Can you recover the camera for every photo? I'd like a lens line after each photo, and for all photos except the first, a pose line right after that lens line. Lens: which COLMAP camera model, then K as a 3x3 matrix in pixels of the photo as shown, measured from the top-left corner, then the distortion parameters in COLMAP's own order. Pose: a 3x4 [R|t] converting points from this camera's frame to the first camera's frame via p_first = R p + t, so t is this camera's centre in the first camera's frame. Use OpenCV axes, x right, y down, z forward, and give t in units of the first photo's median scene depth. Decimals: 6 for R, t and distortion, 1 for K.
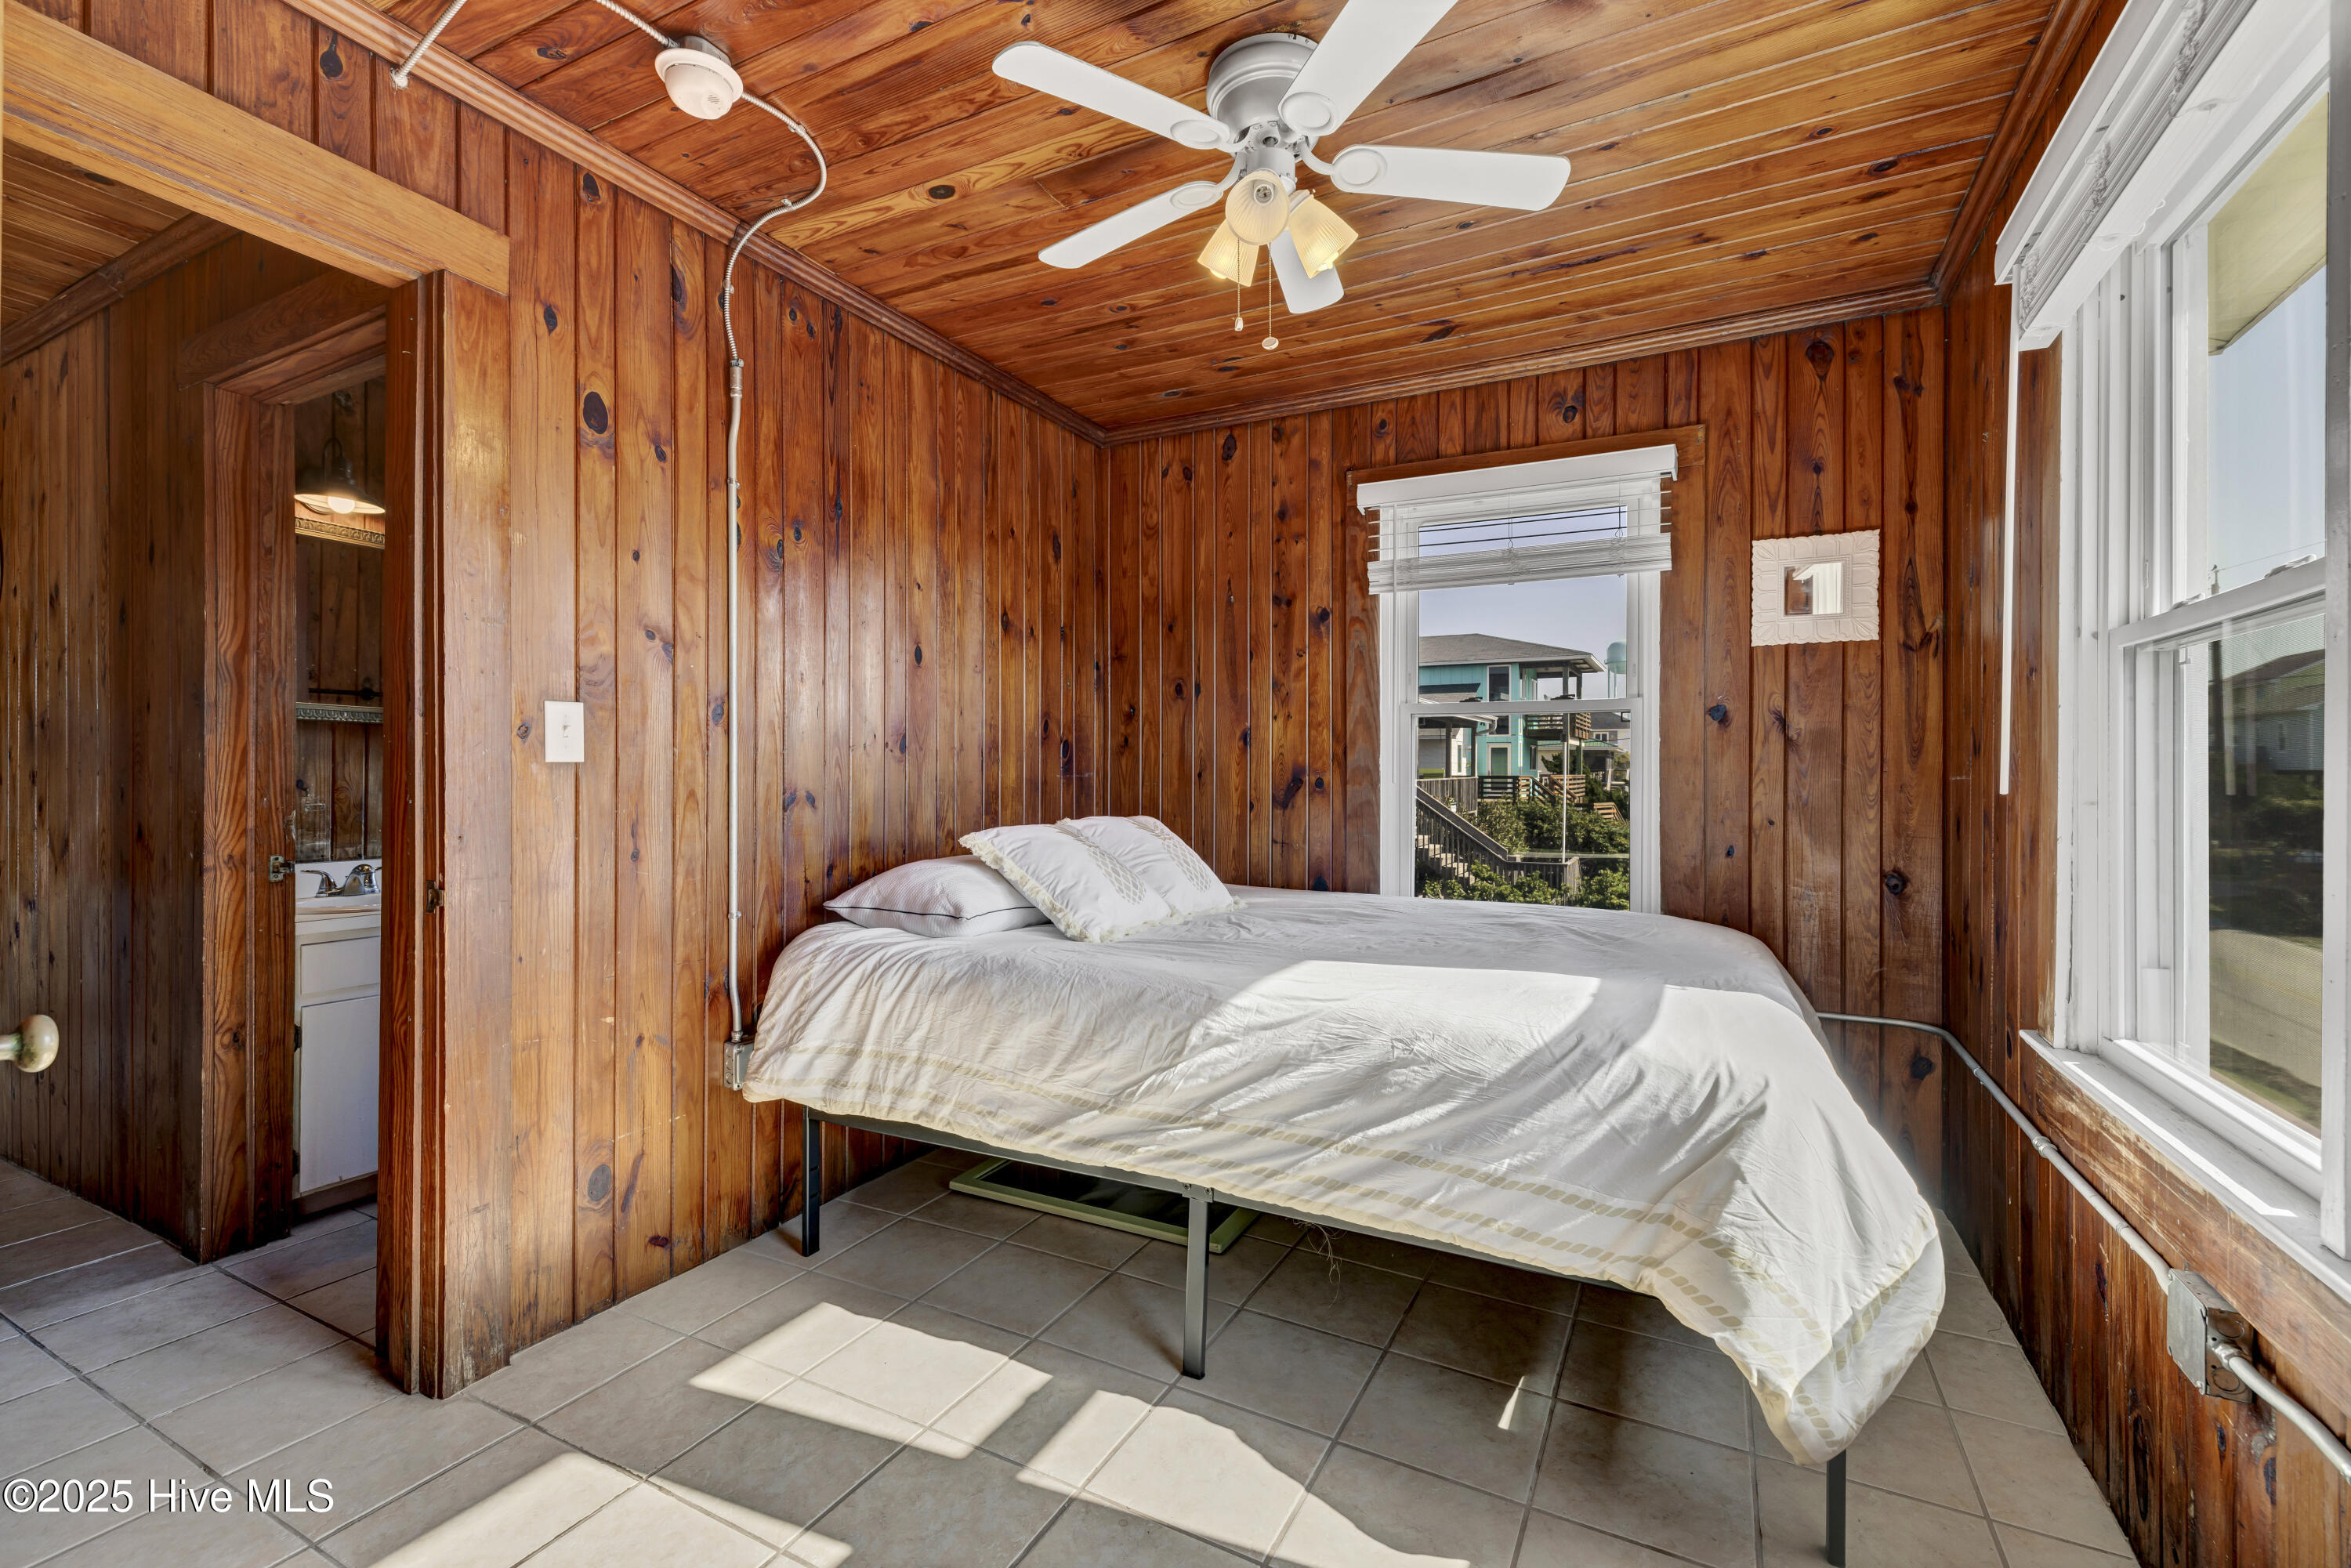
lens RADIAL K [[1001.7, 0, 1165.3], [0, 1001.7, 764.9], [0, 0, 1]] dist [-0.001315, -0.000380]
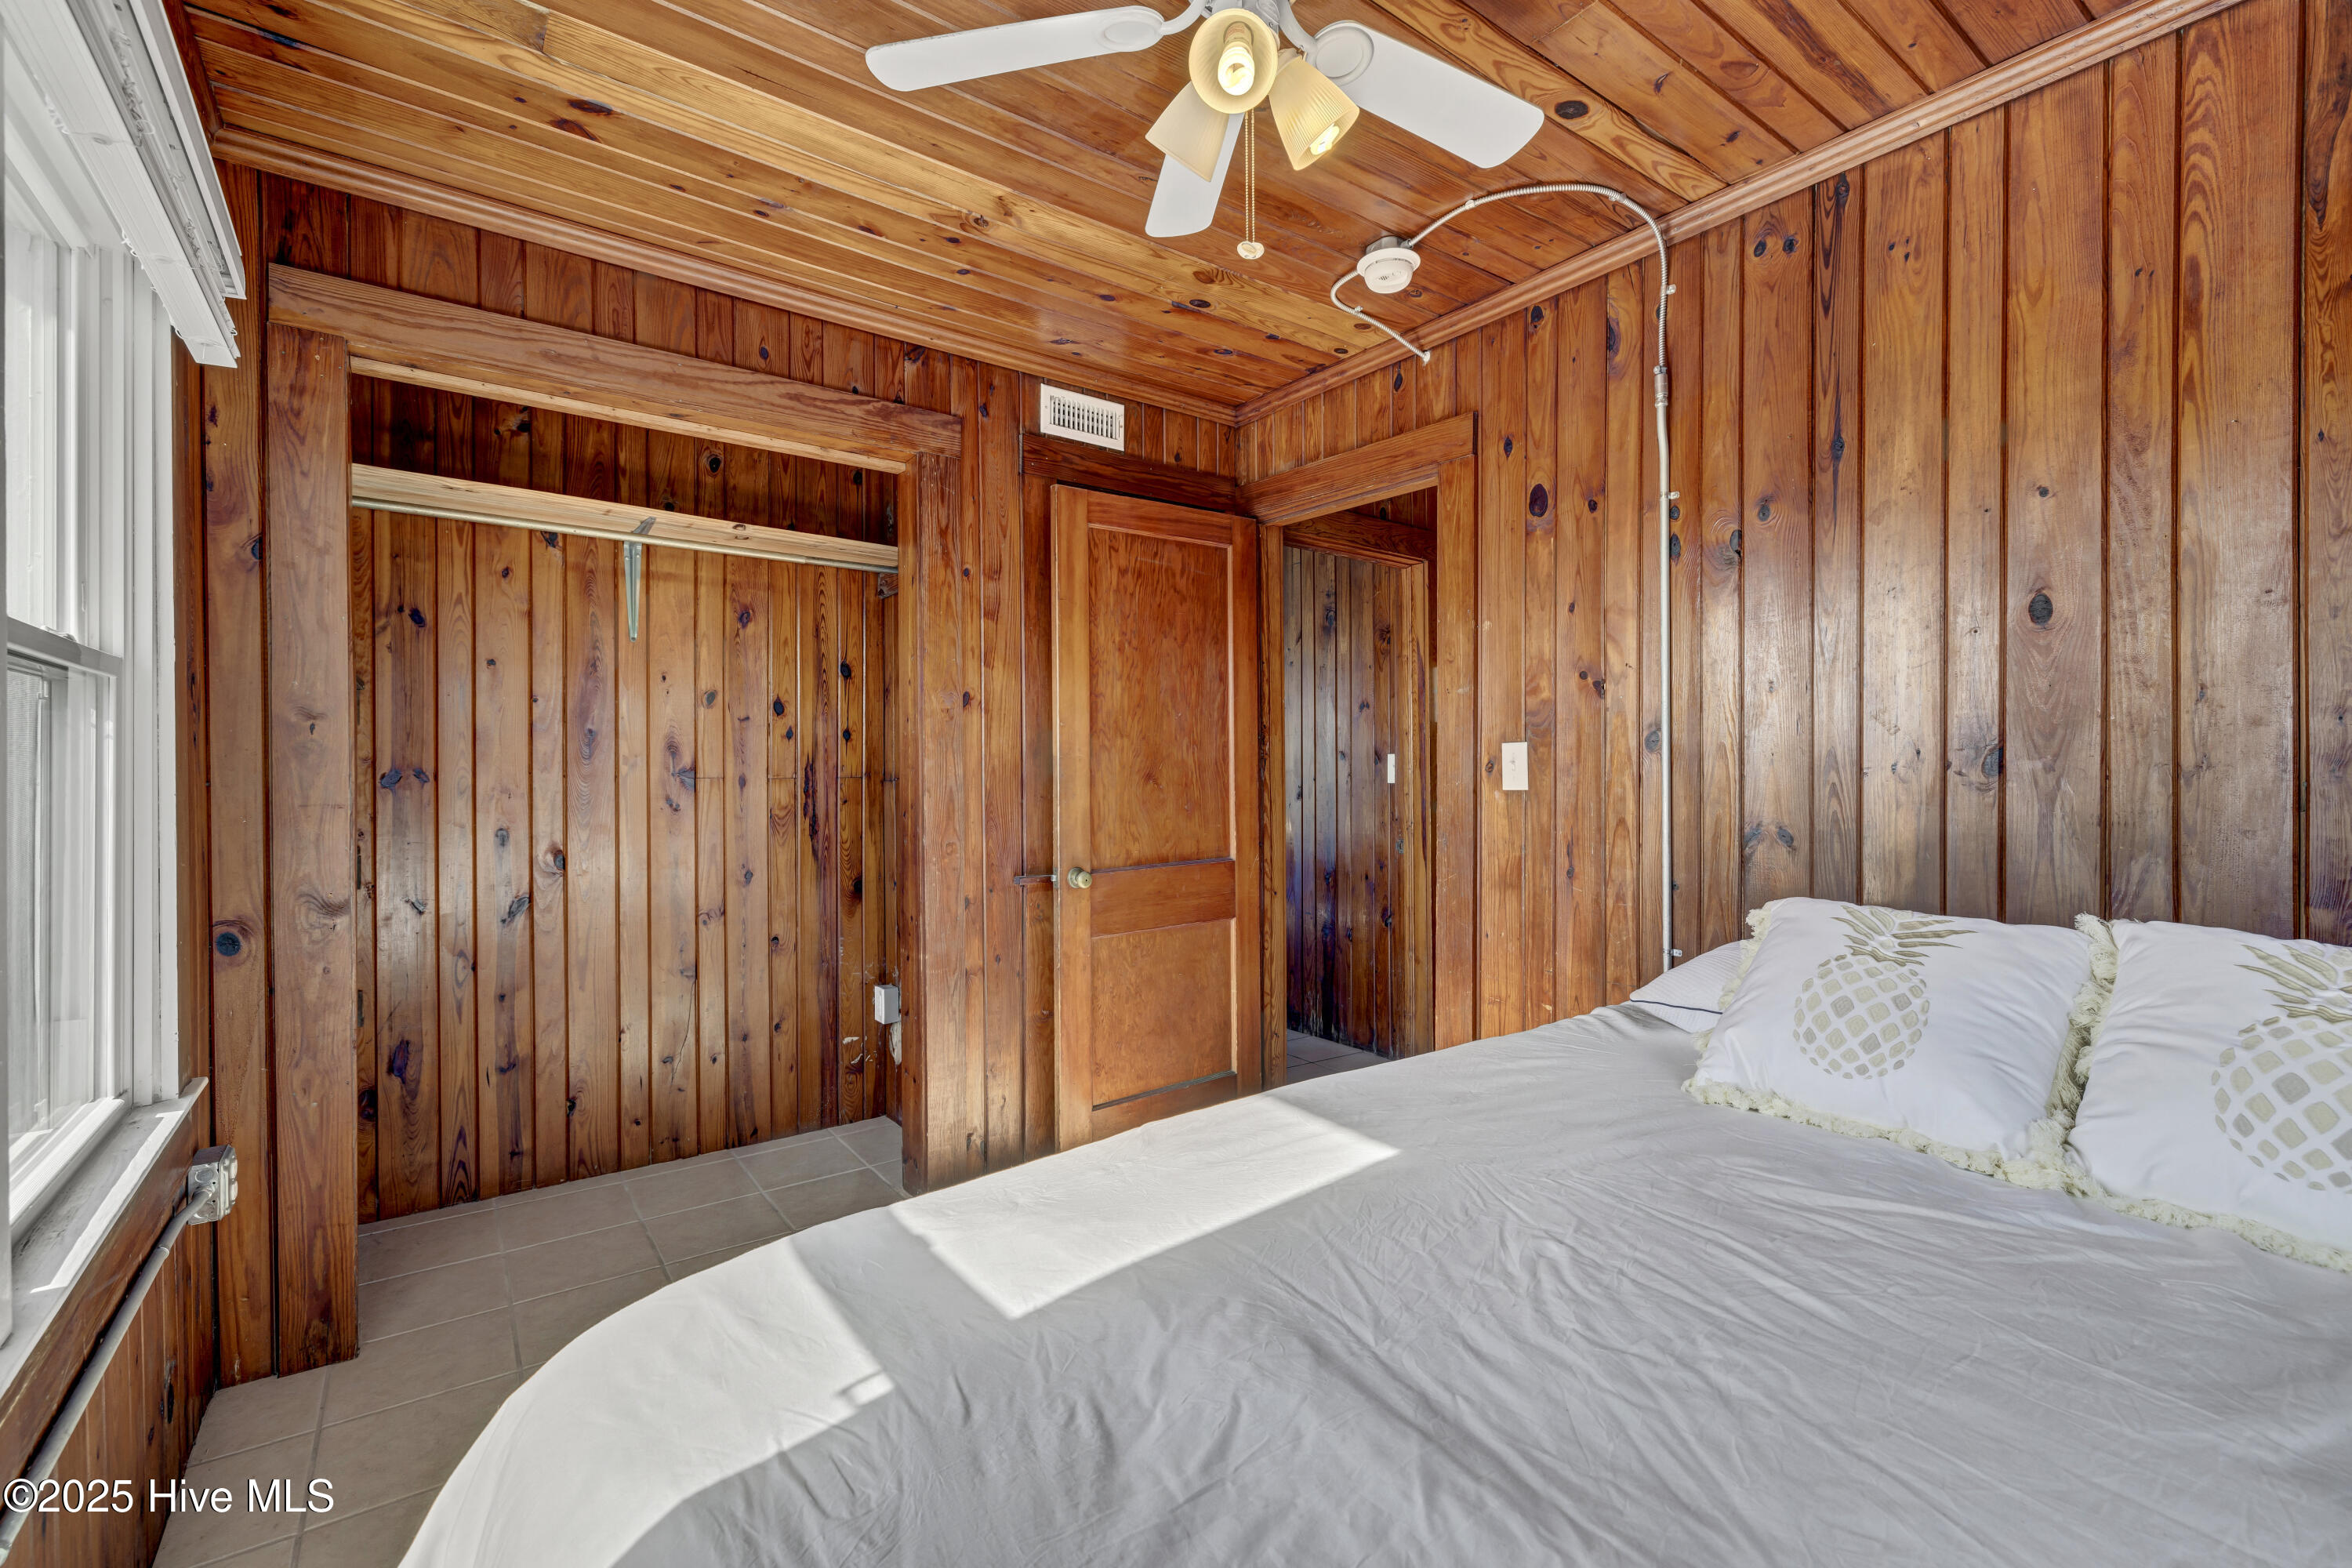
lens RADIAL K [[1002.1, 0, 1175.6], [0, 1002.1, 783.1], [0, 0, 1]] dist [-0.001315, -0.000380]
pose [[-0.433004, 0.005937, -0.901372, 0.654134], [0.005596, 0.999977, 0.003898, -0.017023], [0.901374, -0.003357, -0.433027, 1.037086]]
